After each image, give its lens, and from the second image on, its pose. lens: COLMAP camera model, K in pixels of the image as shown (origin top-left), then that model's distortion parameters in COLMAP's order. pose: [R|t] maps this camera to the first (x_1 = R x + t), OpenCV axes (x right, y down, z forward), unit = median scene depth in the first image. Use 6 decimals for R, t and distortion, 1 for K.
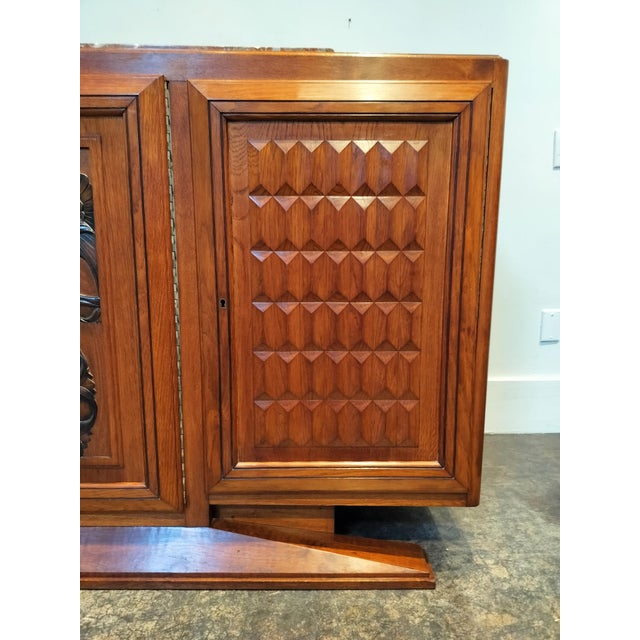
lens RADIAL K [[427.1, 0, 320.0], [0, 427.1, 320.0], [0, 0, 1]] dist [0.010884, -0.002264]
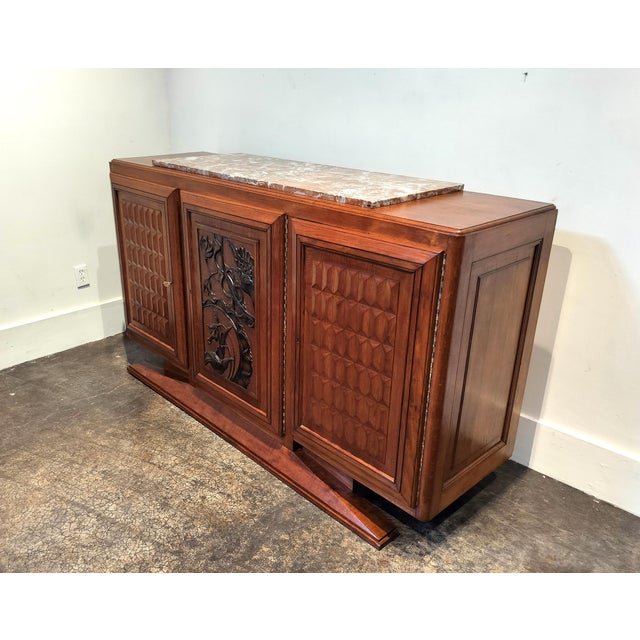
lens RADIAL K [[537.3, 0, 321.2], [0, 537.3, 307.2], [0, 0, 1]] dist [0.015712, -0.000189]
pose [[0.708869, 0.263452, -0.654292, 1.243579], [-0.133797, 0.961008, 0.241994, -0.712804], [0.692534, -0.083999, 0.716478, -0.507431]]
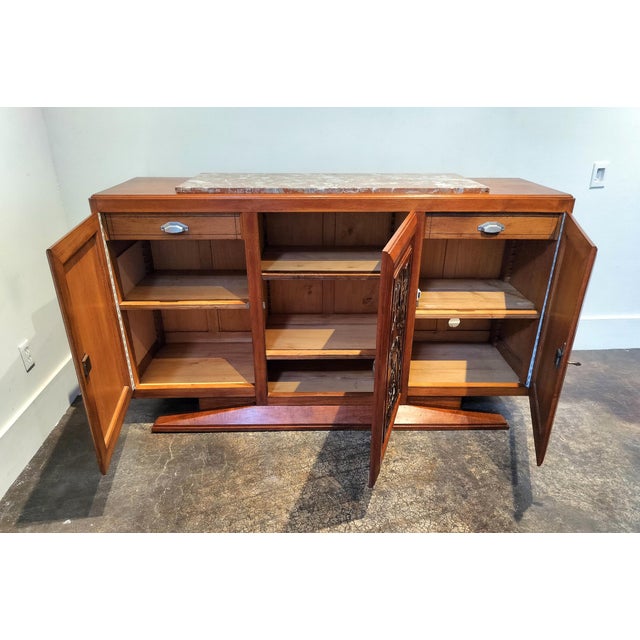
lens RADIAL K [[427.1, 0, 320.0], [0, 427.1, 320.0], [0, 0, 1]] dist [0.010884, -0.002264]
pose [[0.999958, -0.008366, -0.003751, -0.763412], [0.009048, 0.966614, 0.256078, -0.558012], [0.001483, -0.256101, 0.966649, -1.111816]]
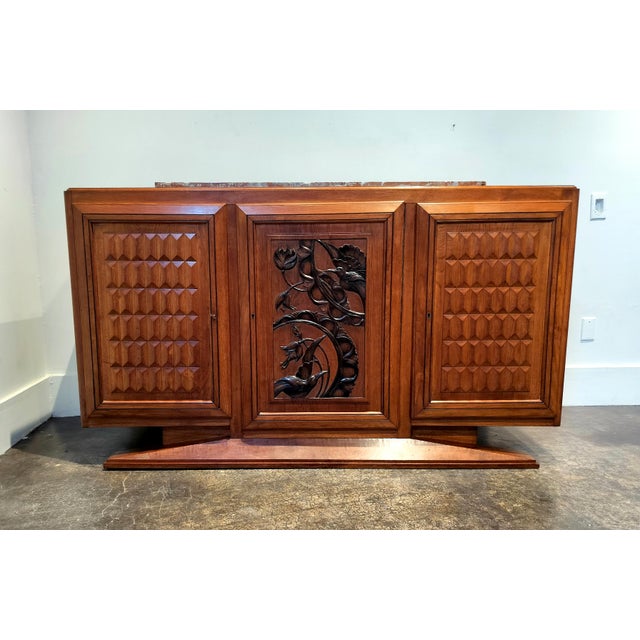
lens RADIAL K [[463.2, 0, 290.4], [0, 463.2, 333.9], [0, 0, 1]] dist [0.007701, -0.004895]
pose [[0.999664, -0.011778, -0.023074, -0.796232], [0.011799, 0.999930, 0.000806, 0.033929], [0.023063, -0.001078, 0.999733, -1.085414]]
